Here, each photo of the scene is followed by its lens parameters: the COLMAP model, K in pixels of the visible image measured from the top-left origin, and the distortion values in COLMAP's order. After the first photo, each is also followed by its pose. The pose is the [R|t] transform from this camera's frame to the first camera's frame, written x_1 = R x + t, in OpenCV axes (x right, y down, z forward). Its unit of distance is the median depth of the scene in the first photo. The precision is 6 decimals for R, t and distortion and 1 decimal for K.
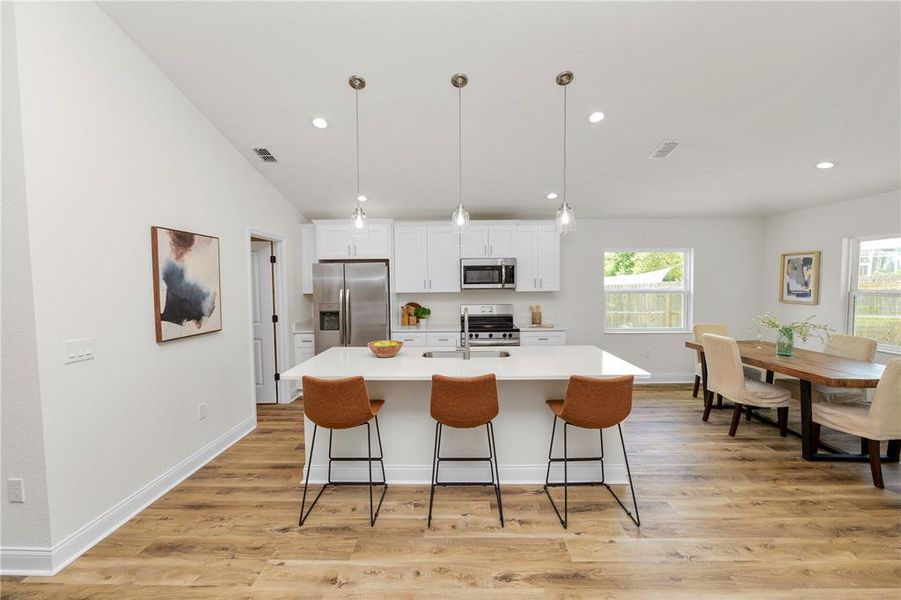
lens RADIAL K [[367.0, 0, 451.1], [0, 367.0, 301.5], [0, 0, 1]] dist [-0.013064, 0.001212]
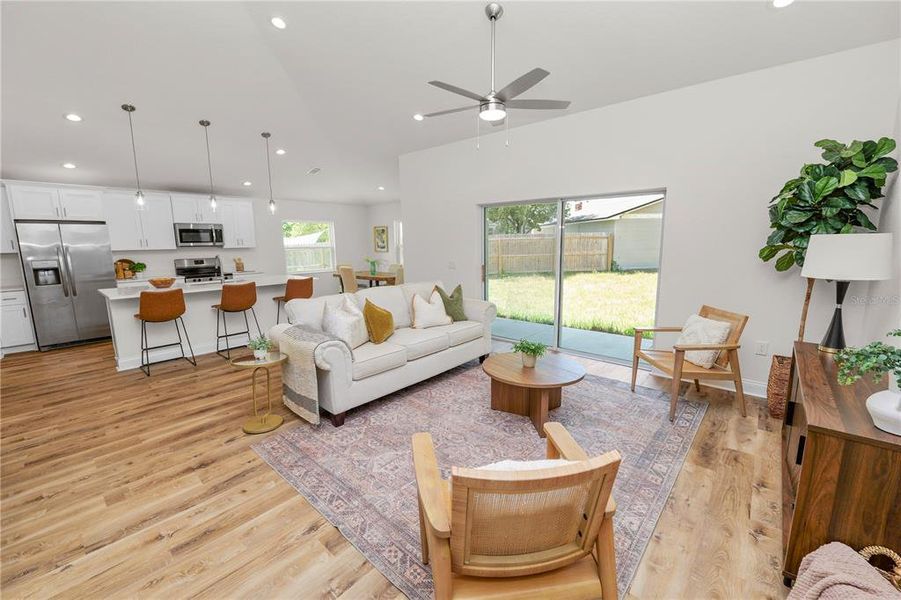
lens RADIAL K [[367.0, 0, 449.6], [0, 367.0, 298.7], [0, 0, 1]] dist [-0.013064, 0.001212]
pose [[0.643772, -0.116298, 0.756328, -0.415670], [0.045947, 0.992475, 0.113501, 0.055467], [-0.763836, -0.038318, 0.644271, -0.684040]]
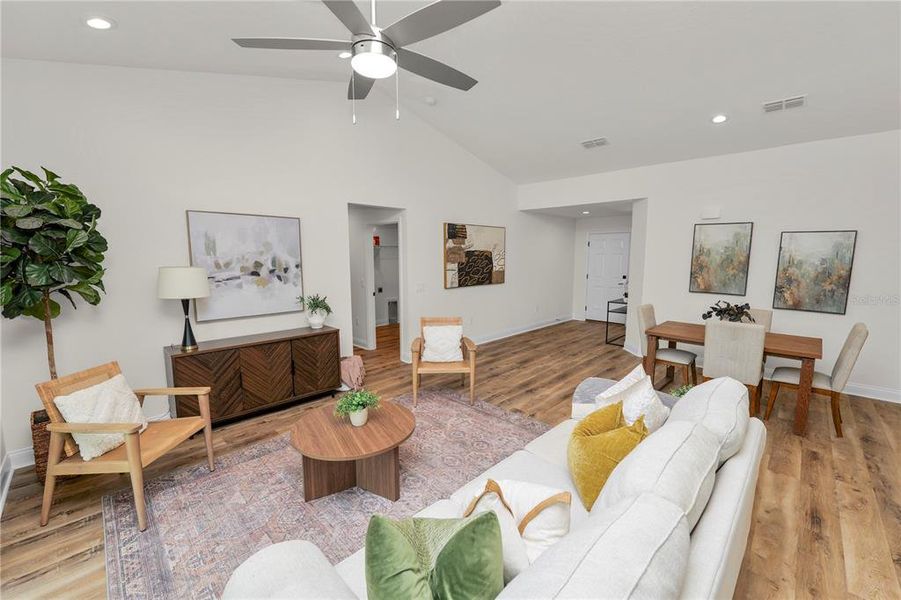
lens RADIAL K [[367.0, 0, 451.1], [0, 367.0, 300.7], [0, 0, 1]] dist [-0.013064, 0.001212]
pose [[-0.685022, 0.100009, -0.721625, 0.498297], [-0.031362, 0.985566, 0.166359, -0.023253], [0.727847, 0.136591, -0.671998, 0.116385]]
